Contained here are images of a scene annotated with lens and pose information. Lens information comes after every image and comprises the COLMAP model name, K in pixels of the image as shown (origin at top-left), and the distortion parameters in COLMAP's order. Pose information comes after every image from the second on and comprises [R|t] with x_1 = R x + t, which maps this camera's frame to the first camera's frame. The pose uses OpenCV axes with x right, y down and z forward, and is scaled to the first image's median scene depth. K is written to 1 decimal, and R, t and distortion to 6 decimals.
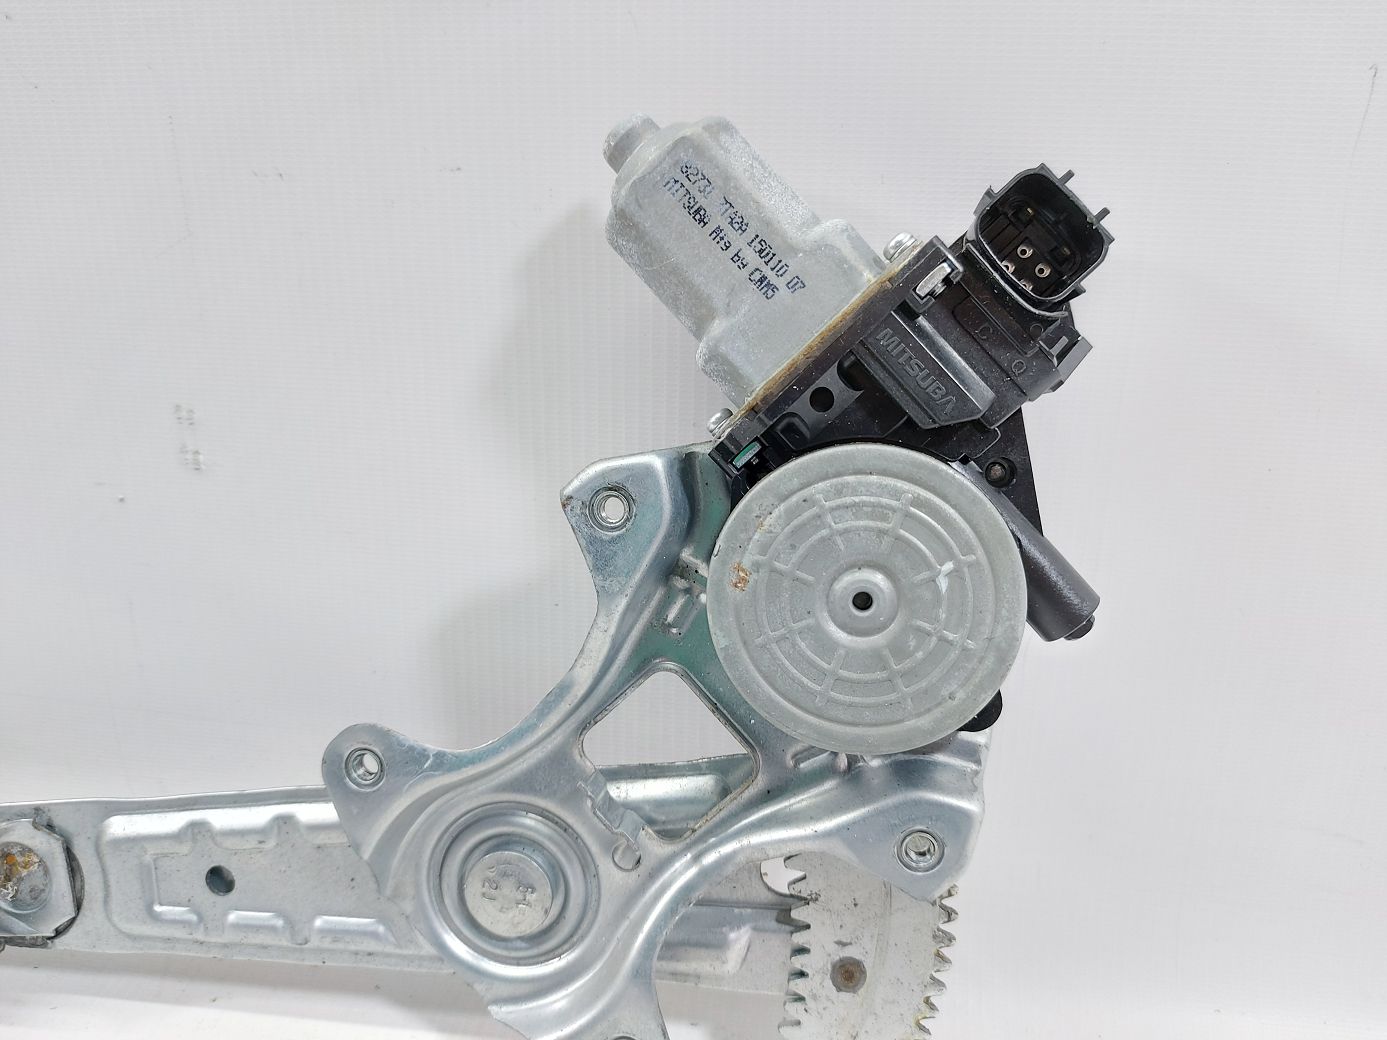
lens RADIAL K [[998.3, 0, 693.5], [0, 998.3, 520.0], [0, 0, 1]] dist [0.053914, -0.115056]
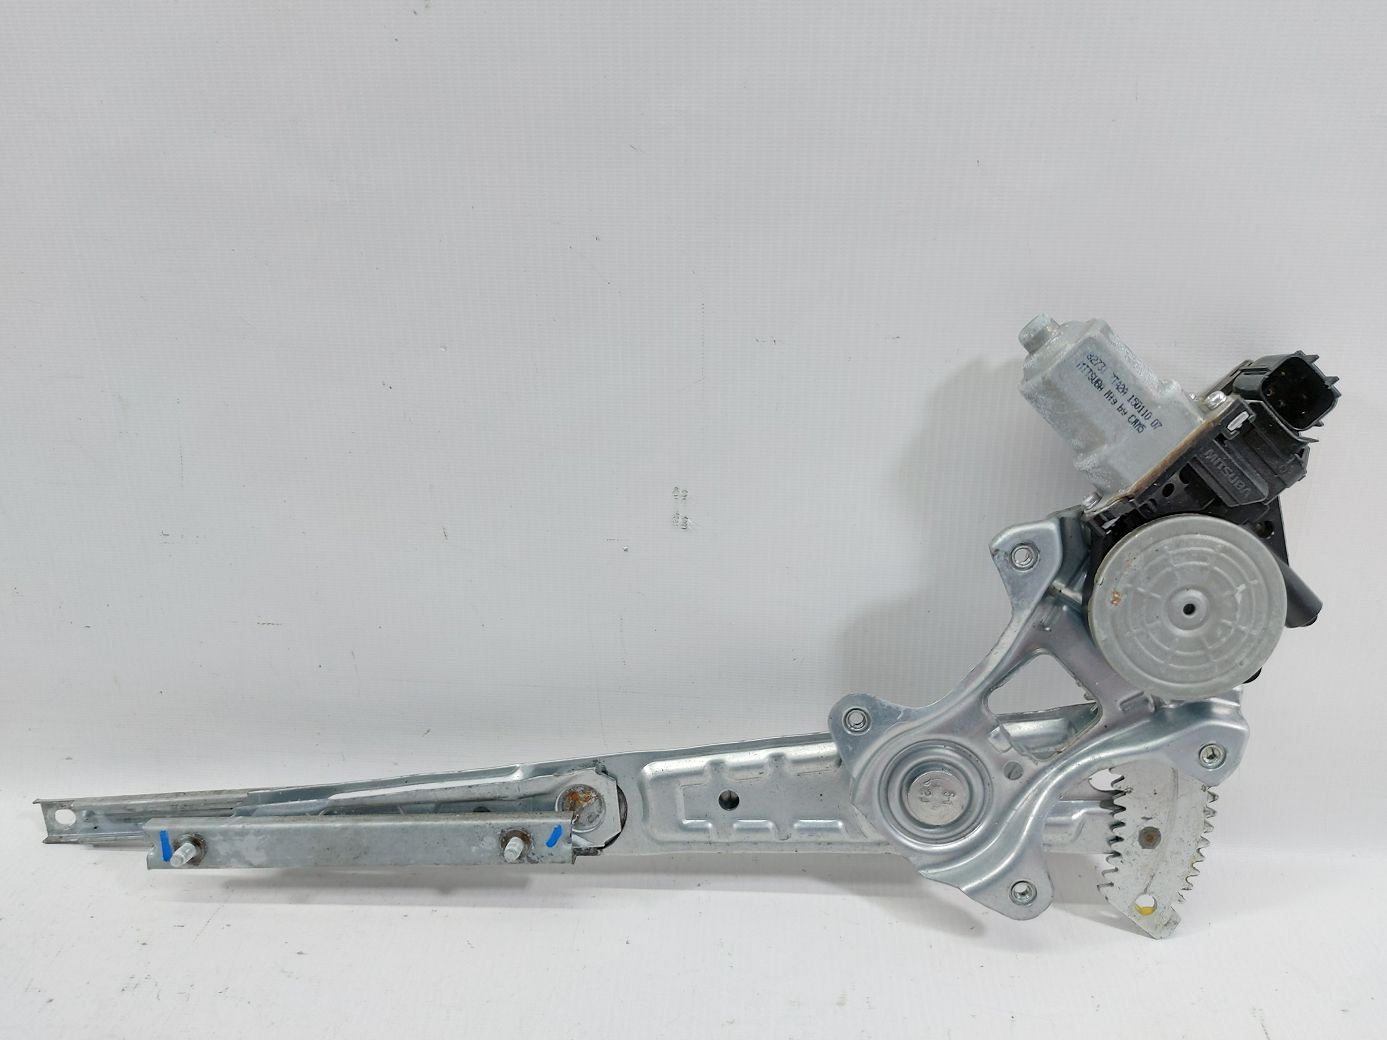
lens RADIAL K [[972.2, 0, 693.5], [0, 972.2, 520.0], [0, 0, 1]] dist [0.000436, -0.030755]
pose [[0.998684, -0.030029, 0.041566, -0.674534], [0.028916, 0.999213, 0.027136, -0.126919], [-0.042348, -0.025899, 0.998767, -0.543232]]
